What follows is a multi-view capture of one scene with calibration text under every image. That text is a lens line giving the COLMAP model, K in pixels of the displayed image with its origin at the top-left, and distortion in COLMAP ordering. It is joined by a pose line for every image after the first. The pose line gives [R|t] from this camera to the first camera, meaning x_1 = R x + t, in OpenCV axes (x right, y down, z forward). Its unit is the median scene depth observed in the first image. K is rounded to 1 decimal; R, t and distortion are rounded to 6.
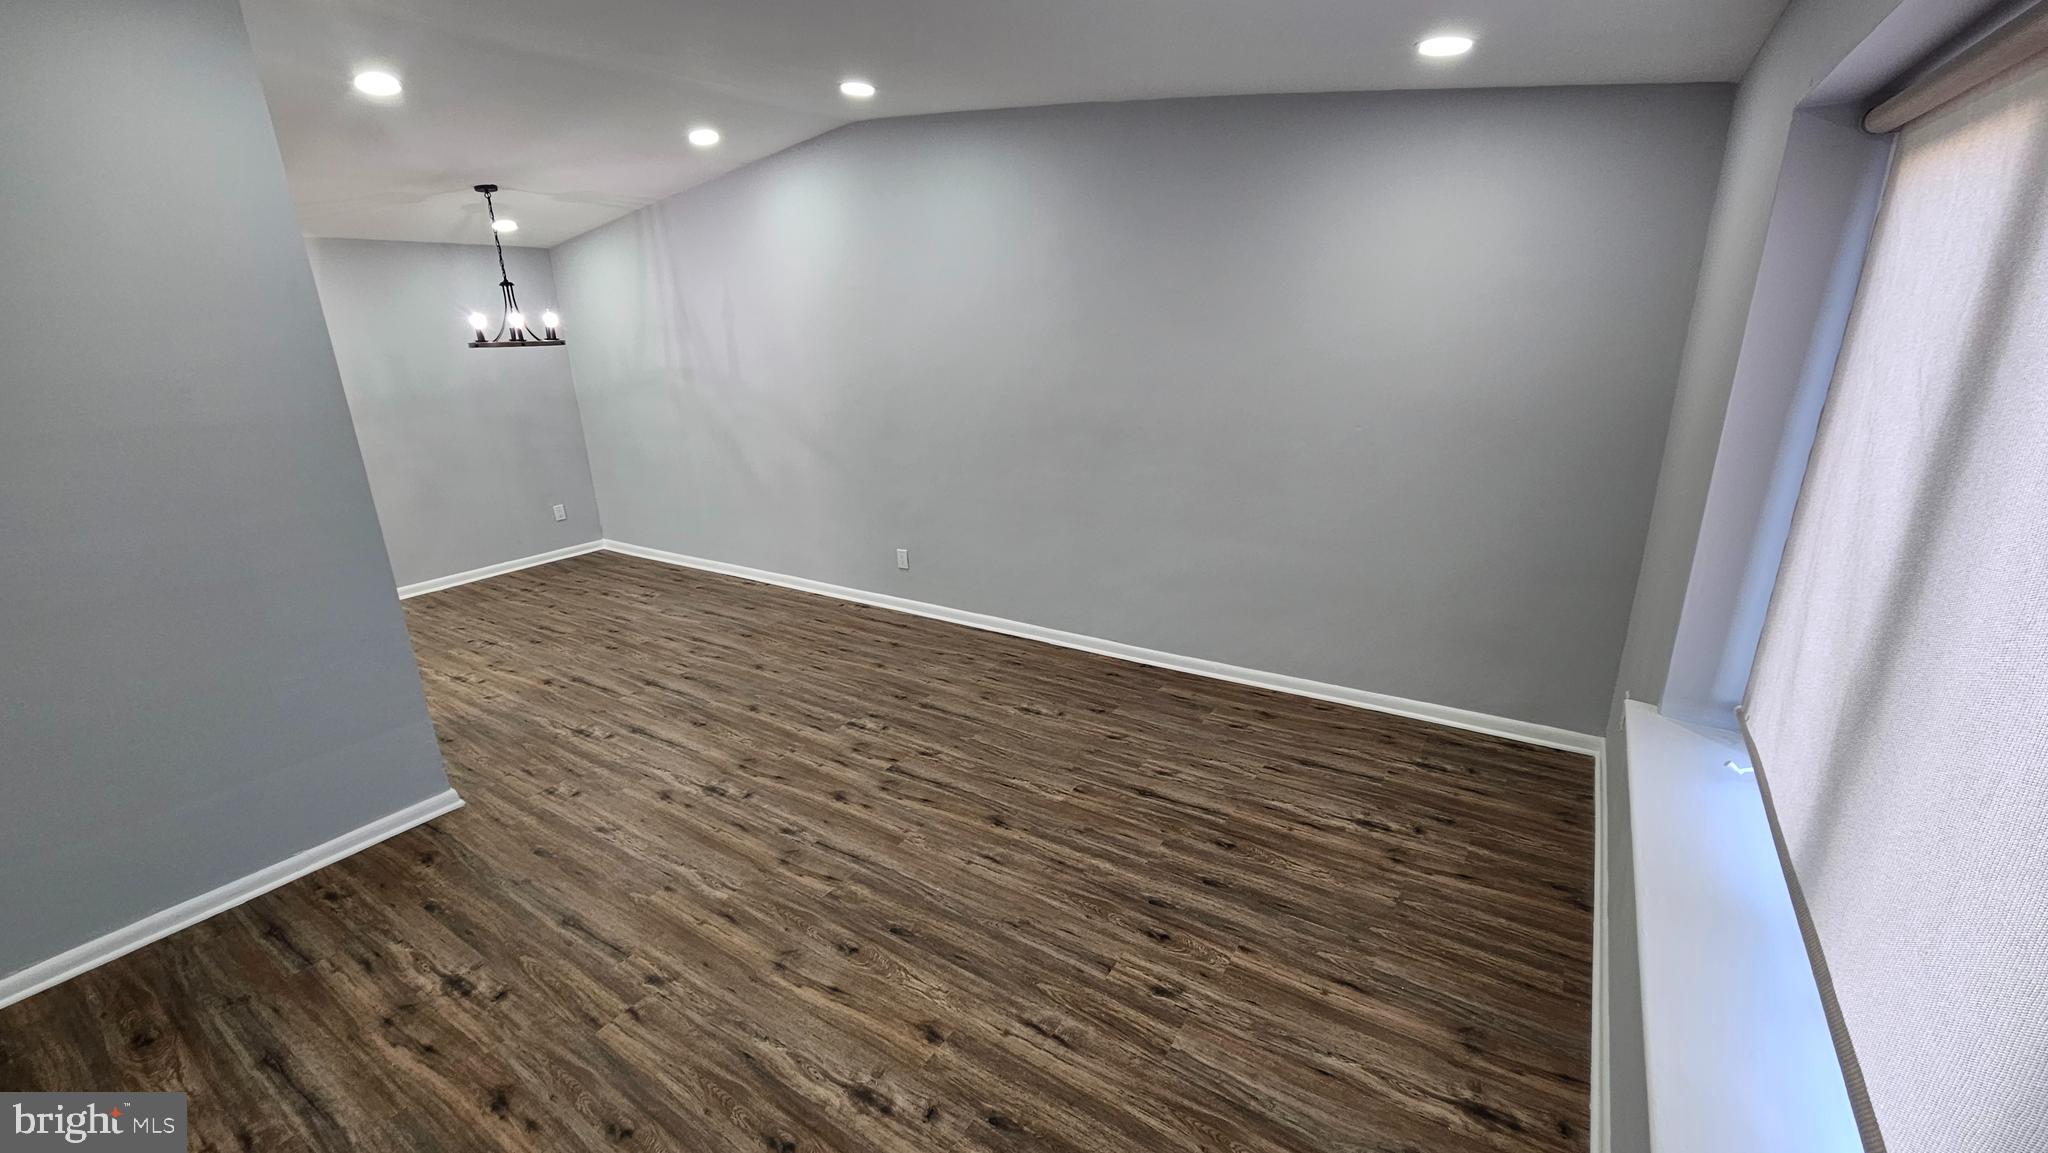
lens RADIAL K [[832.3, 0, 1019.7], [0, 832.3, 580.3], [0, 0, 1]] dist [0.001436, 0.000247]
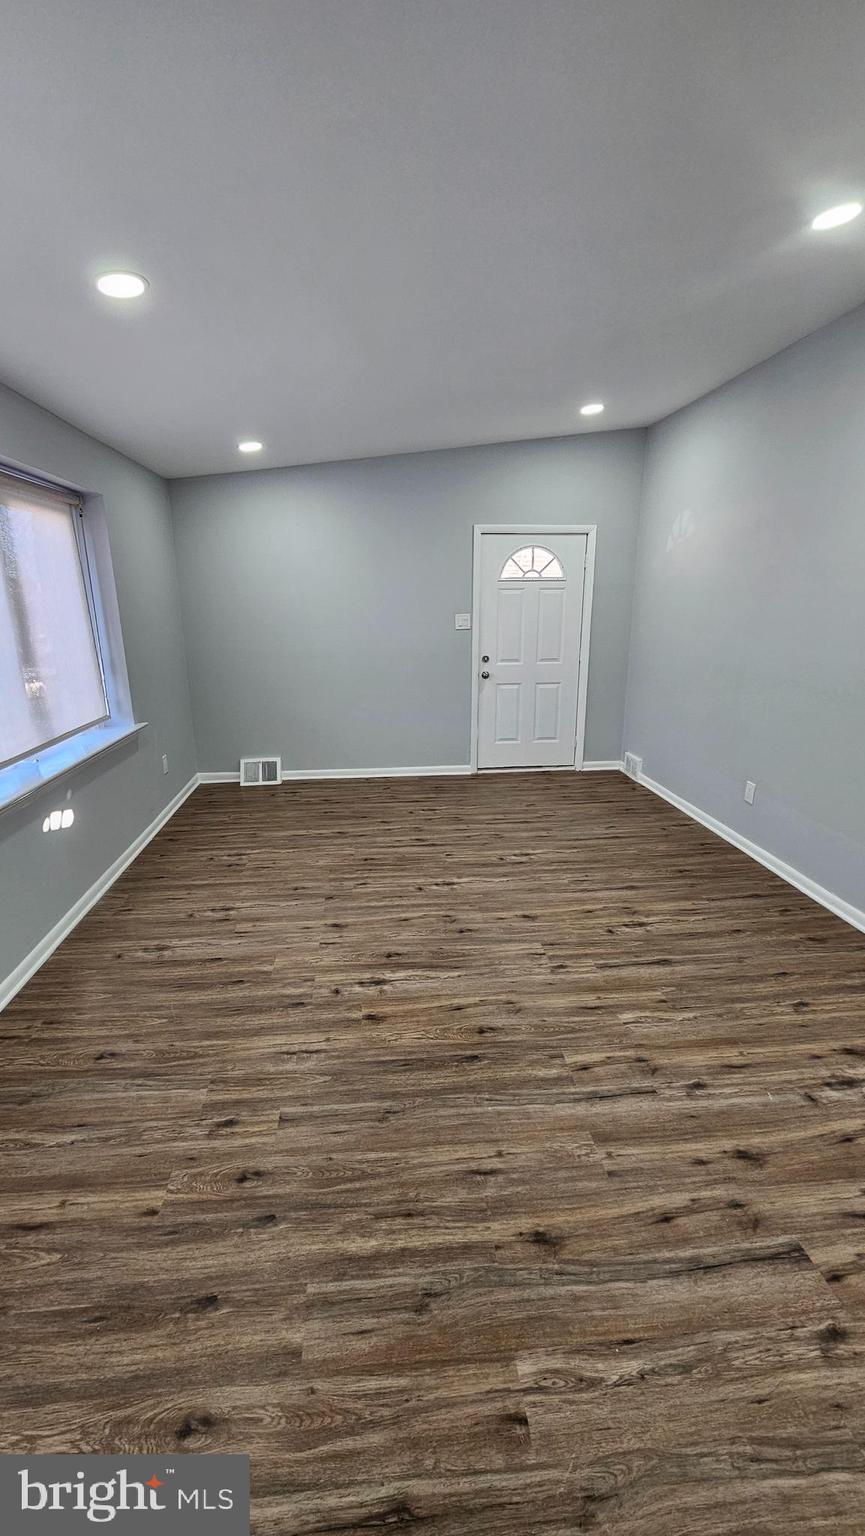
lens RADIAL K [[624.3, 0, 418.5], [0, 624.3, 771.1], [0, 0, 1]] dist [0.001436, 0.000247]
pose [[-0.782065, 0.205102, -0.588480, 0.278861], [-0.153880, 0.851498, 0.501271, -0.274158], [0.603901, 0.482582, -0.634365, 1.113137]]
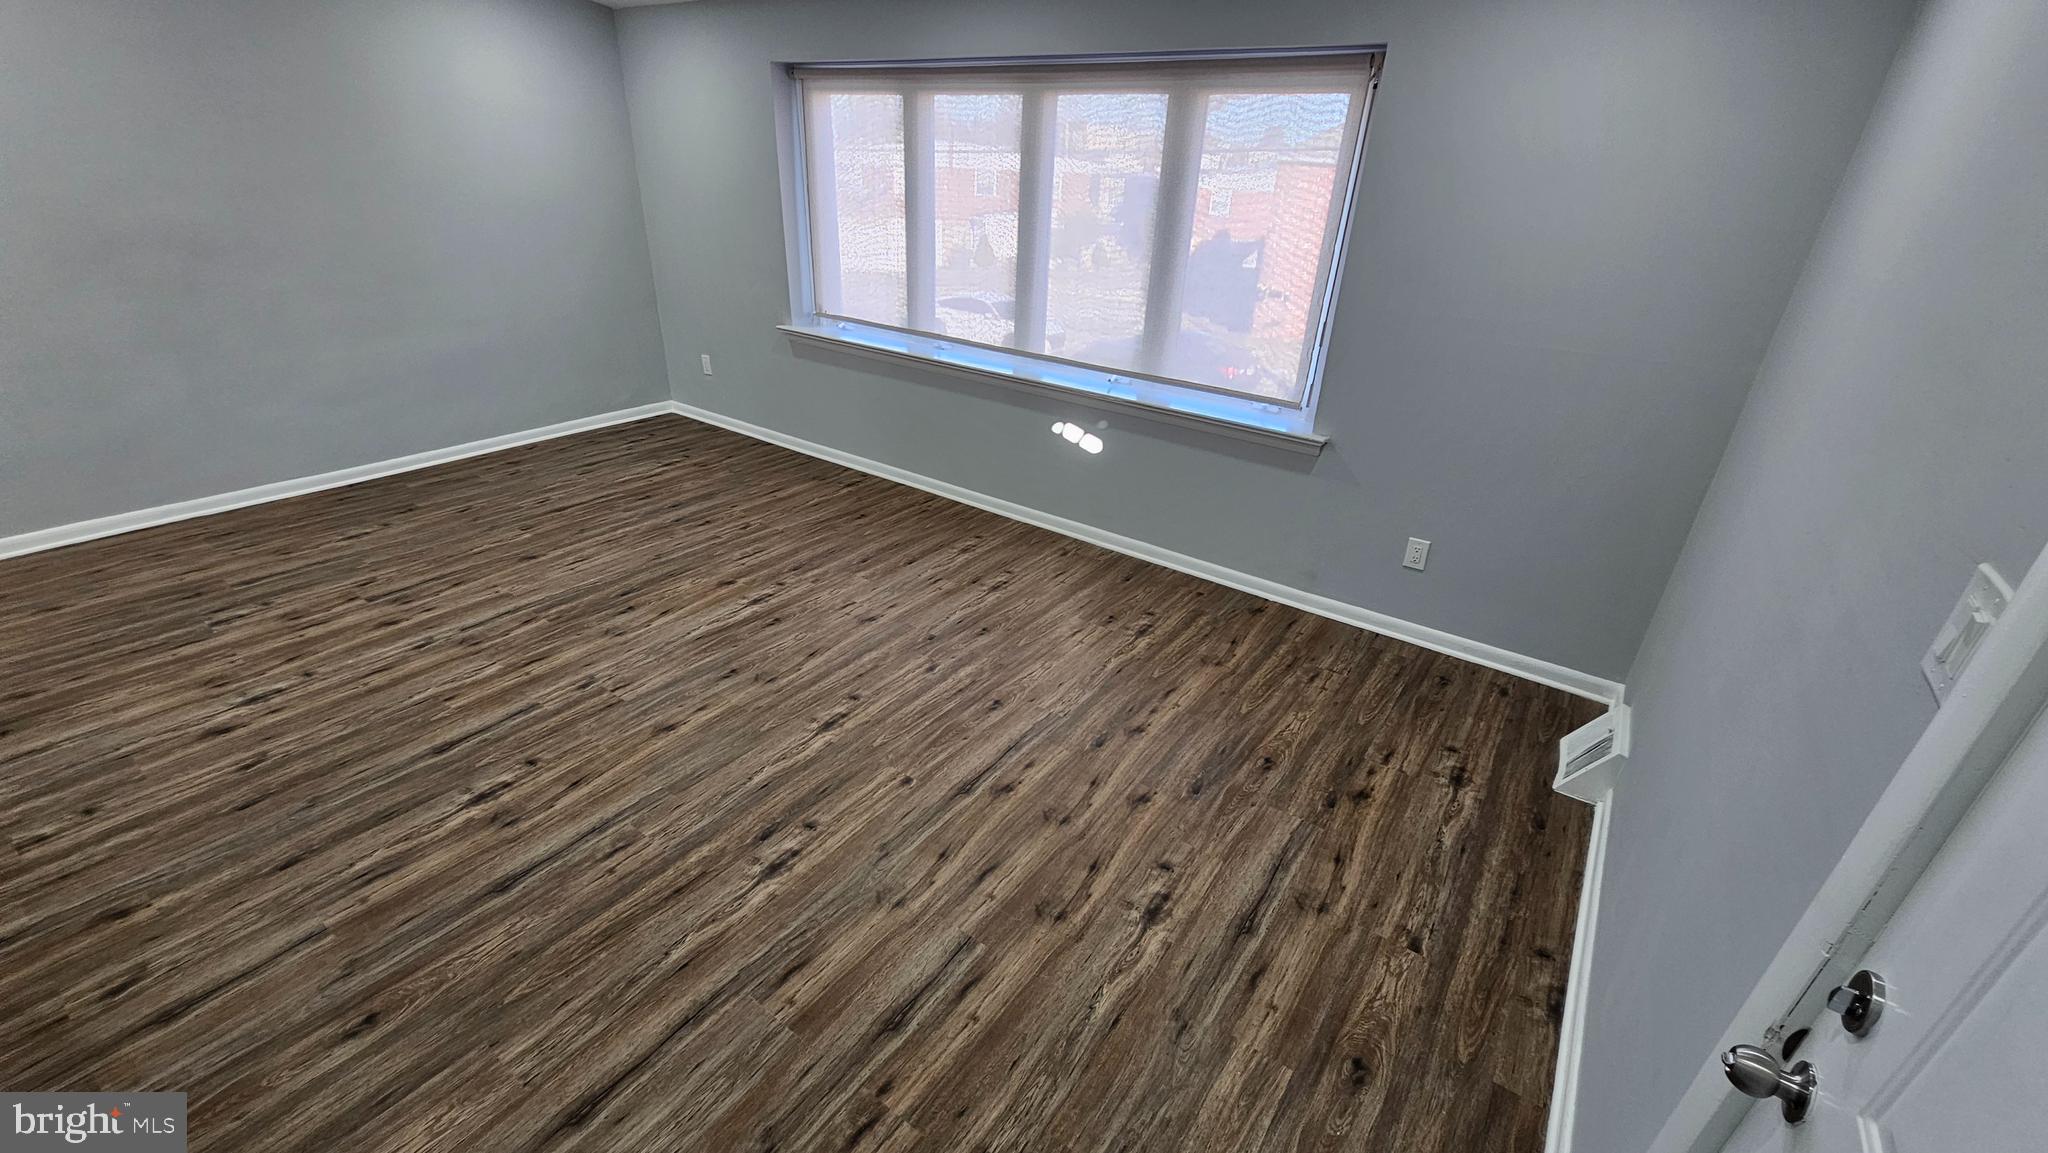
lens RADIAL K [[832.3, 0, 1012.0], [0, 832.3, 596.0], [0, 0, 1]] dist [0.001436, 0.000247]
pose [[0.040340, -0.432293, 0.900831, -1.173142], [0.259339, 0.875197, 0.408378, 0.021110], [-0.964944, 0.217146, 0.147416, 0.146723]]
